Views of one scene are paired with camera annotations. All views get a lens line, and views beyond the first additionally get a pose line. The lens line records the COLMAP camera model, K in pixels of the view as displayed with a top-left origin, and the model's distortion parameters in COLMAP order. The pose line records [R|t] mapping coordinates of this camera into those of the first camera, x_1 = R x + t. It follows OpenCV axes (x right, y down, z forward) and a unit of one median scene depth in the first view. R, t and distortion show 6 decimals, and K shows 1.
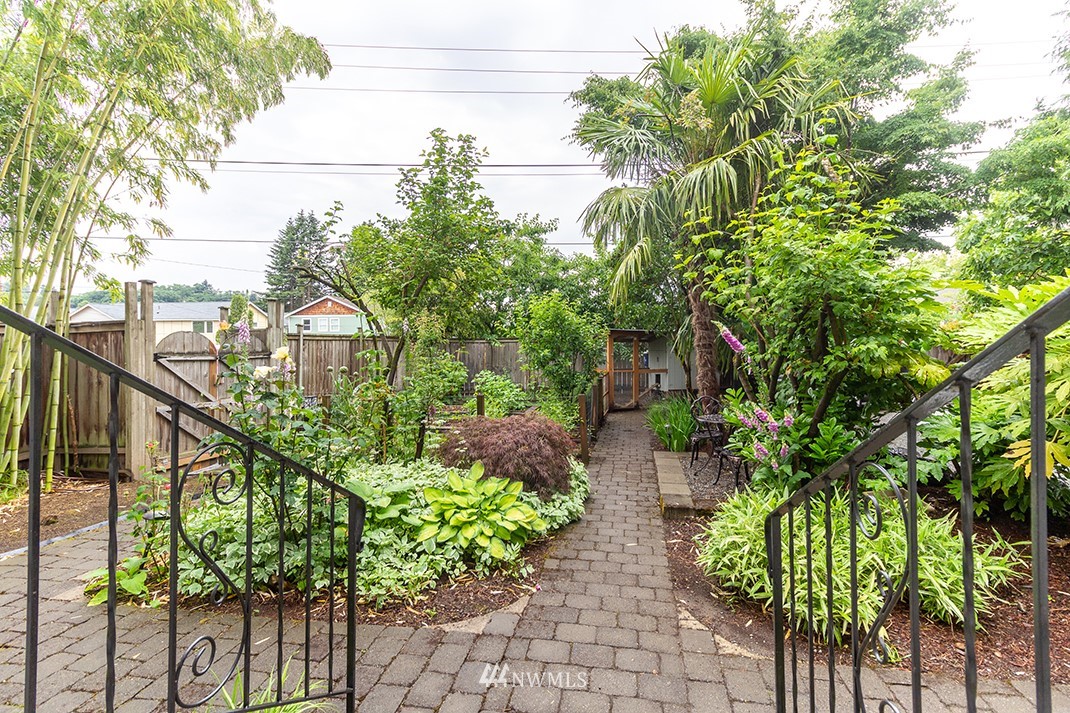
lens RADIAL K [[486.9, 0, 536.0], [0, 486.9, 354.0], [0, 0, 1]] dist [-0.002853, 0.000868]
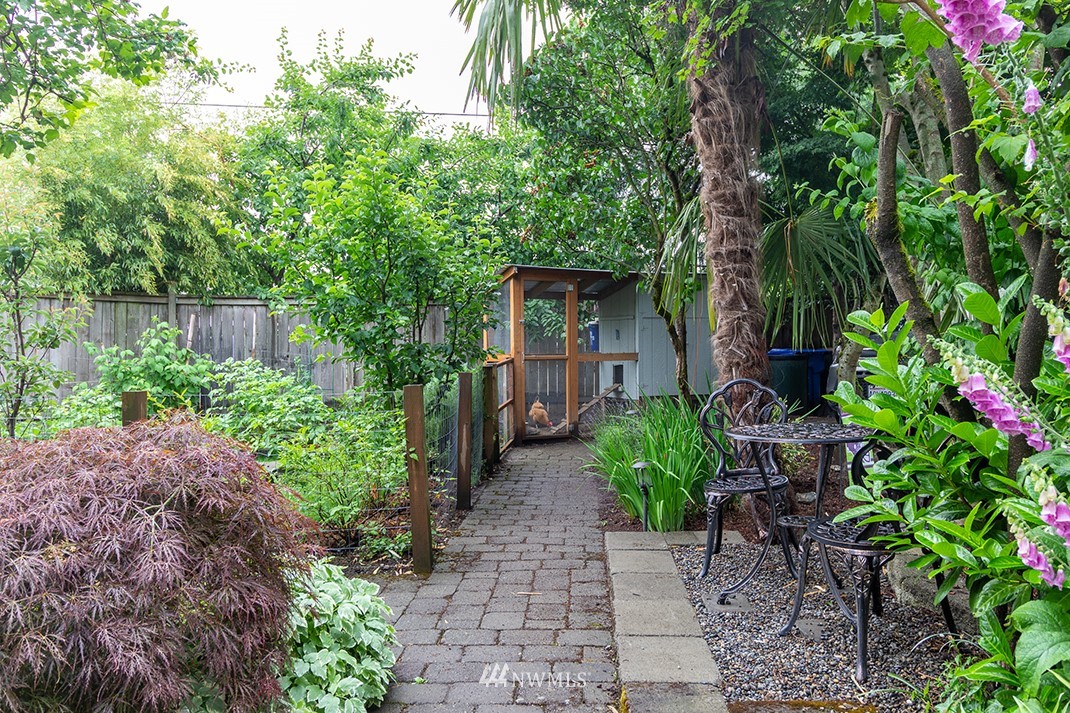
lens RADIAL K [[890.8, 0, 535.3], [0, 890.8, 359.6], [0, 0, 1]] dist [0.000409, 0.002788]
pose [[0.988622, -0.005813, 0.150306, 0.063942], [0.004367, 0.999941, 0.009946, 0.043977], [-0.150355, -0.009177, 0.988590, 0.243819]]
